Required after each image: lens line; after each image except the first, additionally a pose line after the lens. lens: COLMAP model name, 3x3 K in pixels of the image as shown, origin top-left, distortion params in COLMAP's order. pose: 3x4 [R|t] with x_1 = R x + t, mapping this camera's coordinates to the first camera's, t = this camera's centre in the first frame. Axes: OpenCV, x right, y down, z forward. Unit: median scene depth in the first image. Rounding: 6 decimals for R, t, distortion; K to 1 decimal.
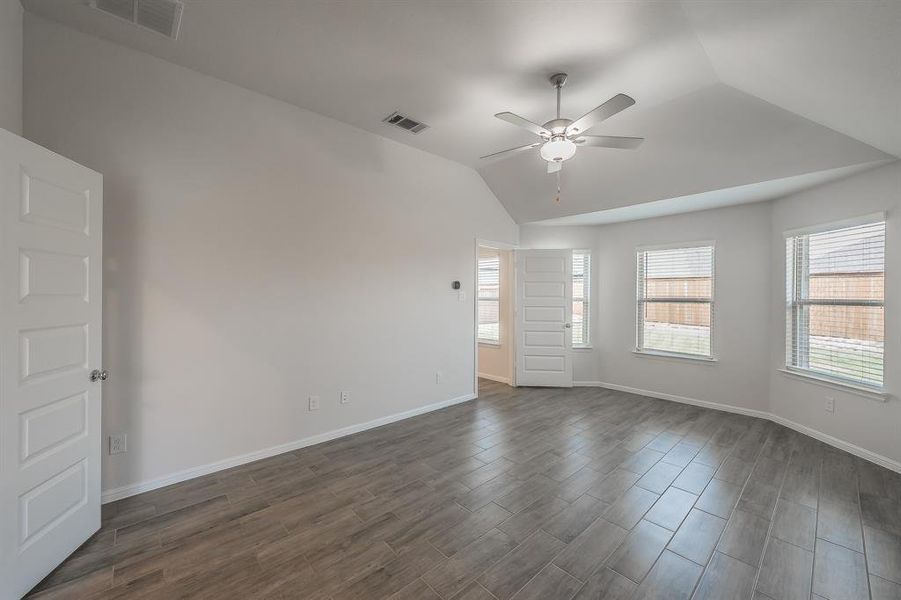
lens RADIAL K [[357.8, 0, 445.1], [0, 357.8, 294.0], [0, 0, 1]] dist [0.004366, -0.000127]
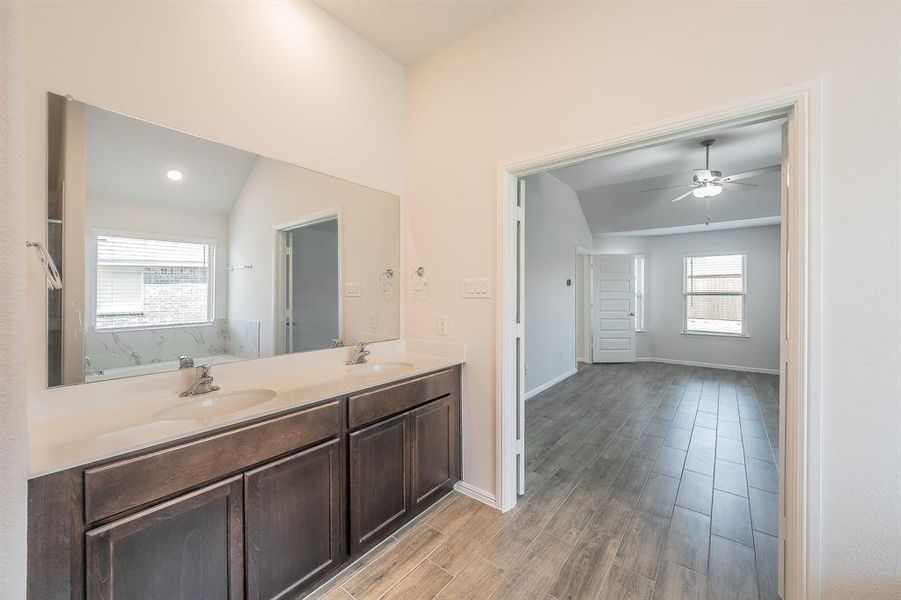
lens RADIAL K [[346.9, 0, 445.8], [0, 346.9, 293.1], [0, 0, 1]] dist [0.003202, 0.000107]
pose [[0.988135, -0.003607, 0.153548, -0.577988], [0.003022, 0.999987, 0.004043, 0.006428], [-0.153560, -0.003531, 0.988133, -0.145315]]
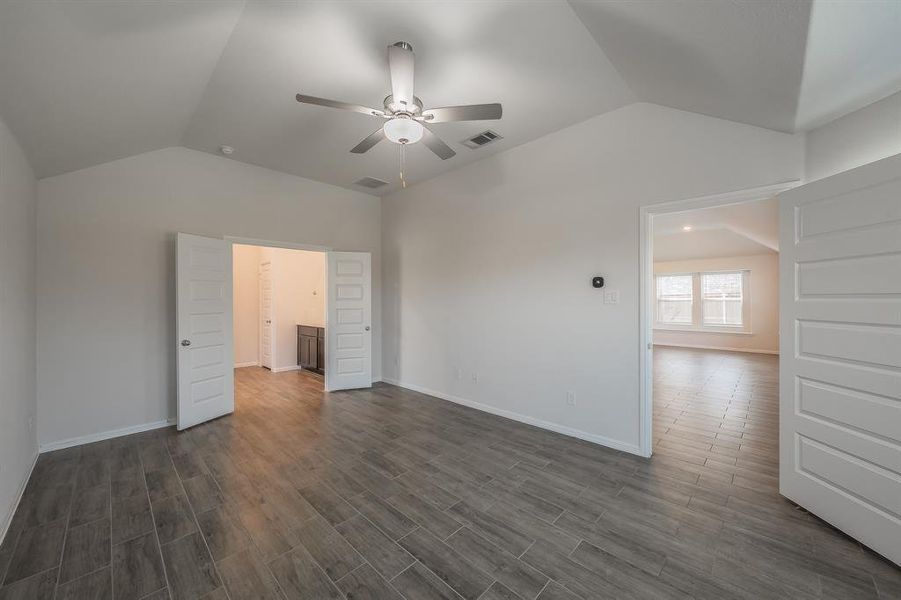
lens RADIAL K [[346.9, 0, 442.2], [0, 346.9, 296.9], [0, 0, 1]] dist [0.003202, 0.000107]
pose [[0.047853, -0.007704, -0.998825, 0.710552], [0.009321, 0.999930, -0.007266, 0.007239], [0.998811, -0.008962, 0.047921, 0.628005]]
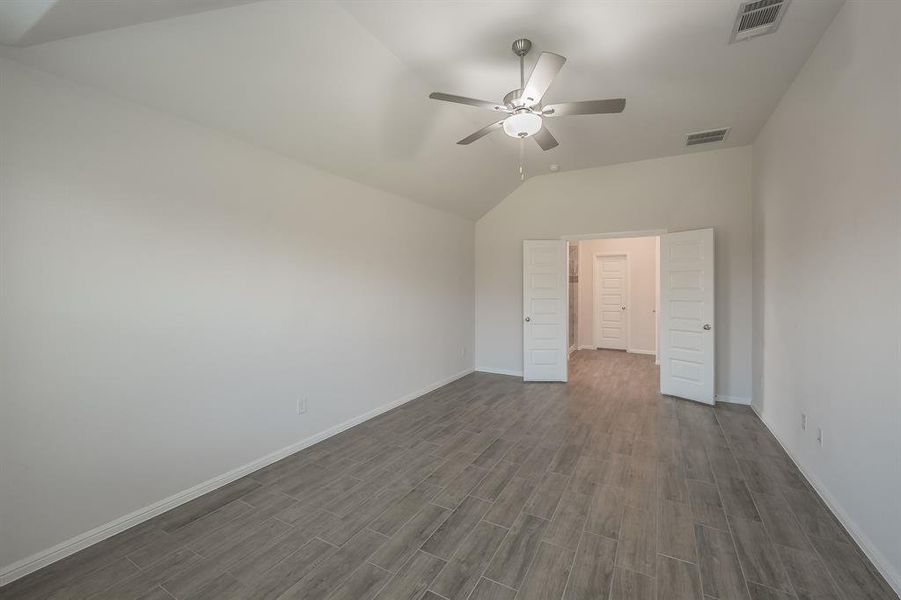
lens RADIAL K [[357.8, 0, 456.7], [0, 357.8, 288.2], [0, 0, 1]] dist [0.004366, -0.000127]
pose [[-0.951730, -0.003475, -0.306918, 0.449407], [-0.002586, 0.999991, -0.003302, 0.006057], [0.306926, -0.002349, -0.951730, 1.091391]]
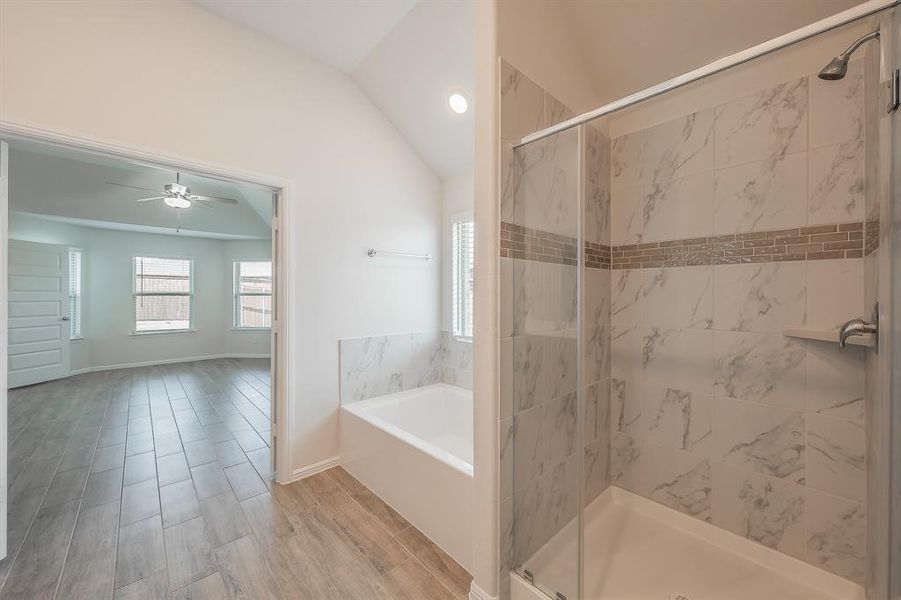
lens RADIAL K [[346.9, 0, 453.0], [0, 346.9, 294.0], [0, 0, 1]] dist [0.003202, 0.000107]
pose [[-0.003114, -0.003028, 0.999991, -0.779177], [-0.005692, 0.999979, 0.003011, 0.007027], [-0.999979, -0.005683, -0.003131, -0.155947]]
